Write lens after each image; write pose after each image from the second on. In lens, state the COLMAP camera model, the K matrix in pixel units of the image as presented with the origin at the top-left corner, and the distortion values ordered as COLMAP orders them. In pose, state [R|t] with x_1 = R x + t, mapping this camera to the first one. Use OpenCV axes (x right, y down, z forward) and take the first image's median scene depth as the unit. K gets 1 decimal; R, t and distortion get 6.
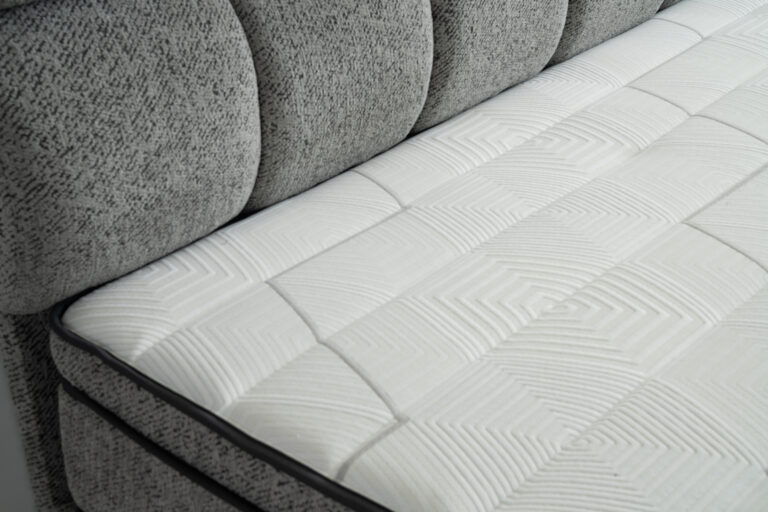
lens RADIAL K [[1203.1, 0, 384.8], [0, 1203.1, 258.9], [0, 0, 1]] dist [0.242486, 0.000000]
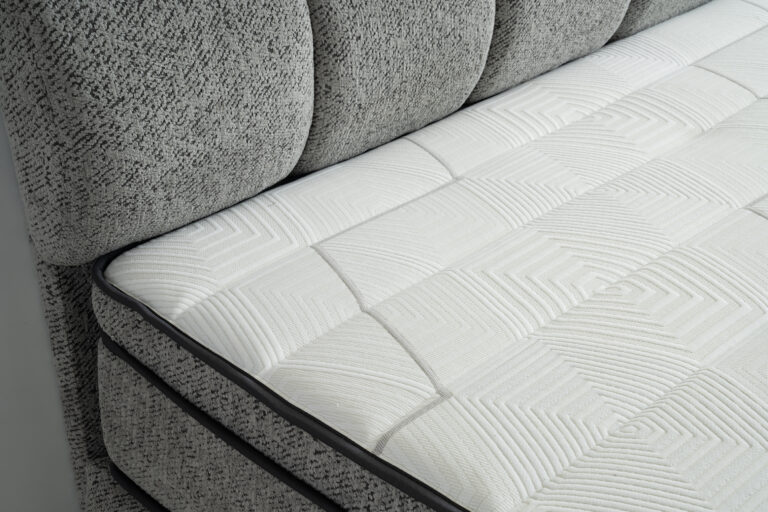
lens RADIAL K [[1203.1, 0, 392.7], [0, 1203.1, 254.5], [0, 0, 1]] dist [0.242486, 0.000000]
pose [[0.998161, 0.054203, -0.027125, -0.006002], [-0.053670, 0.998358, 0.019997, 0.002467], [0.028165, -0.018505, 0.999432, 0.023608]]
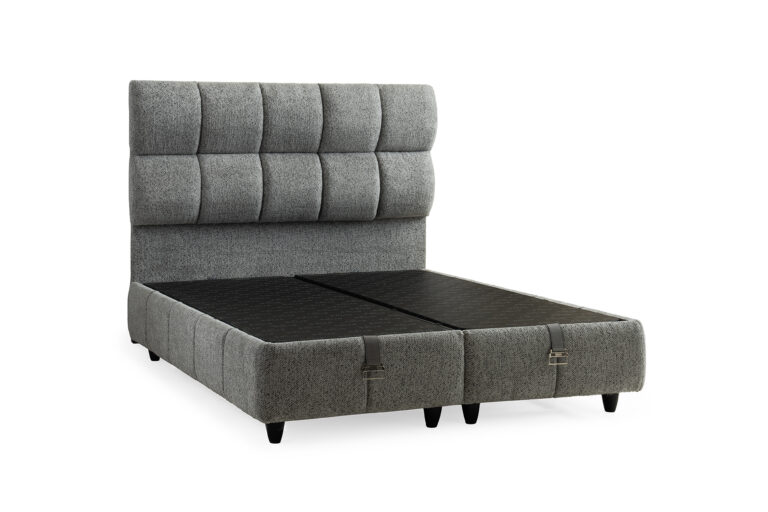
lens RADIAL K [[1370.6, 0, 387.3], [0, 1370.6, 194.4], [0, 0, 1]] dist [0.199436, 0.000000]
pose [[0.914985, 0.093351, -0.392542, 2.452653], [-0.245701, 0.900601, -0.358537, 1.493978], [0.320054, 0.424503, 0.846972, -2.911862]]
